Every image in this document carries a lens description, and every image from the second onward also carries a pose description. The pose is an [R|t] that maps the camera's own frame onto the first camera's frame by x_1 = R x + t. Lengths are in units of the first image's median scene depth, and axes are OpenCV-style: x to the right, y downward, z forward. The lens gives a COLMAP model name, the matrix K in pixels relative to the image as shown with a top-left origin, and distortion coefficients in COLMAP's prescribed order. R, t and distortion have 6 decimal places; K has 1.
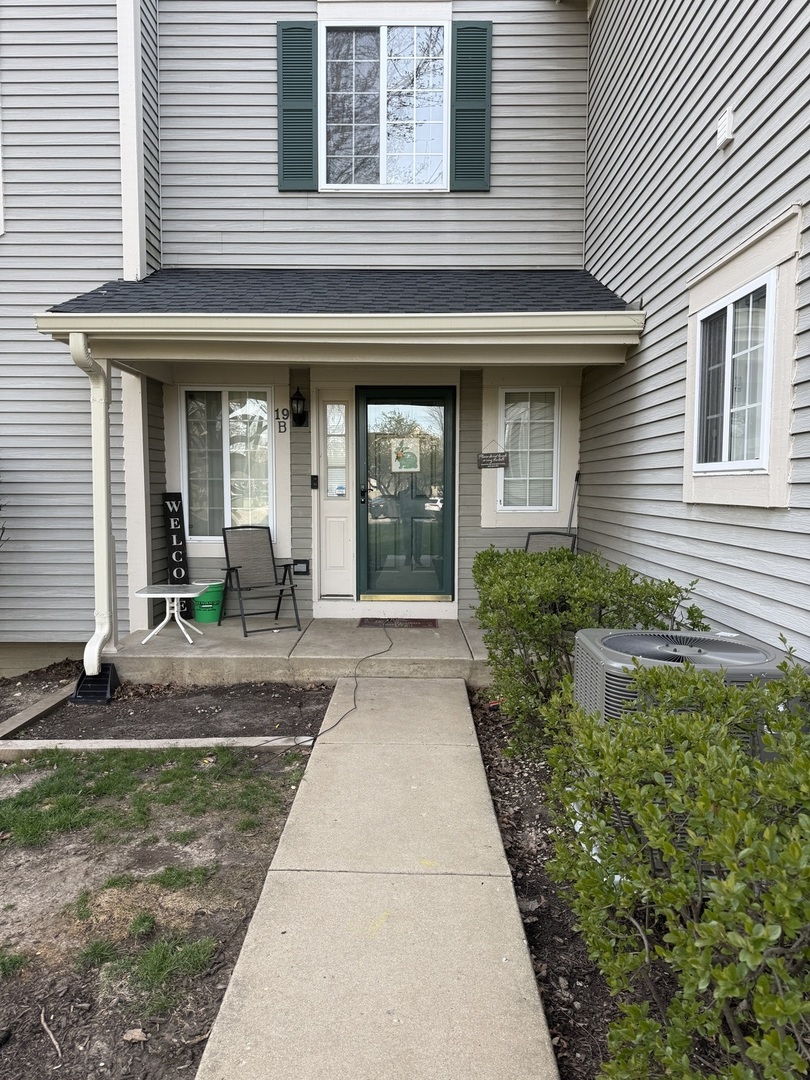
lens RADIAL K [[759.8, 0, 403.2], [0, 759.8, 553.7], [0, 0, 1]] dist [0.033168, -0.034115]
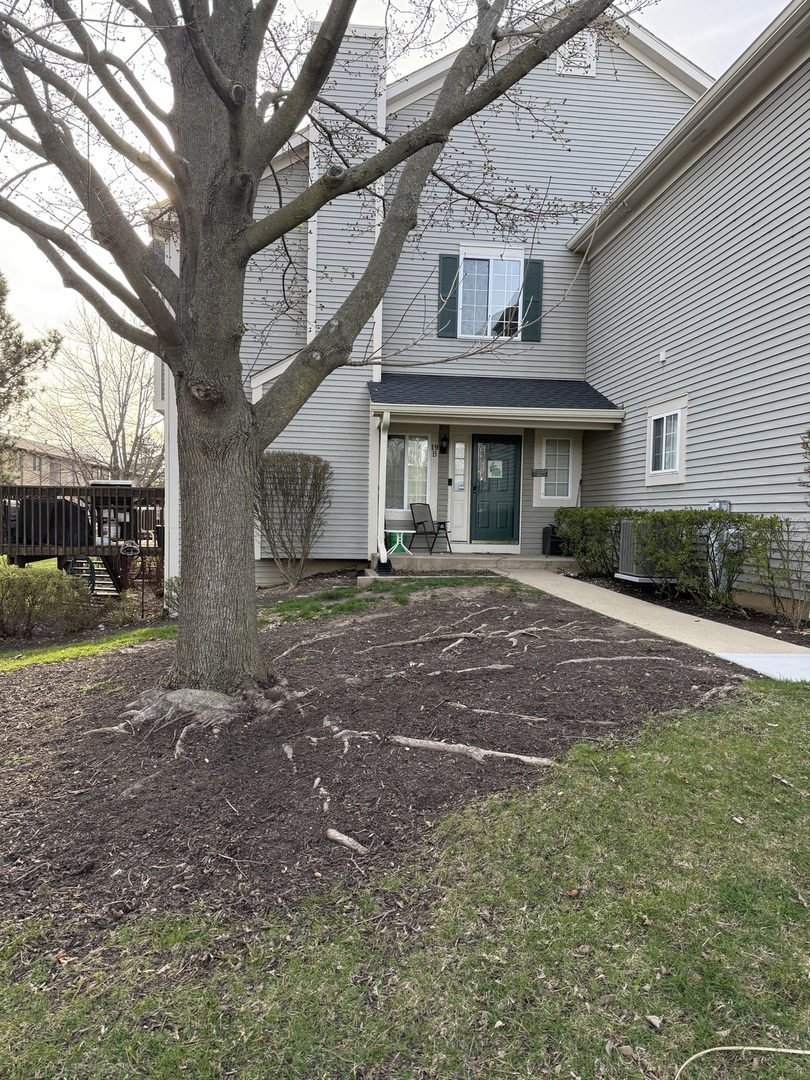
lens RADIAL K [[759.8, 0, 388.0], [0, 759.8, 562.6], [0, 0, 1]] dist [0.033168, -0.034115]
pose [[0.993831, 0.010165, 0.110440, -0.511544], [-0.007388, 0.999647, -0.025527, 0.171626], [-0.110661, 0.024554, 0.993555, -0.962886]]
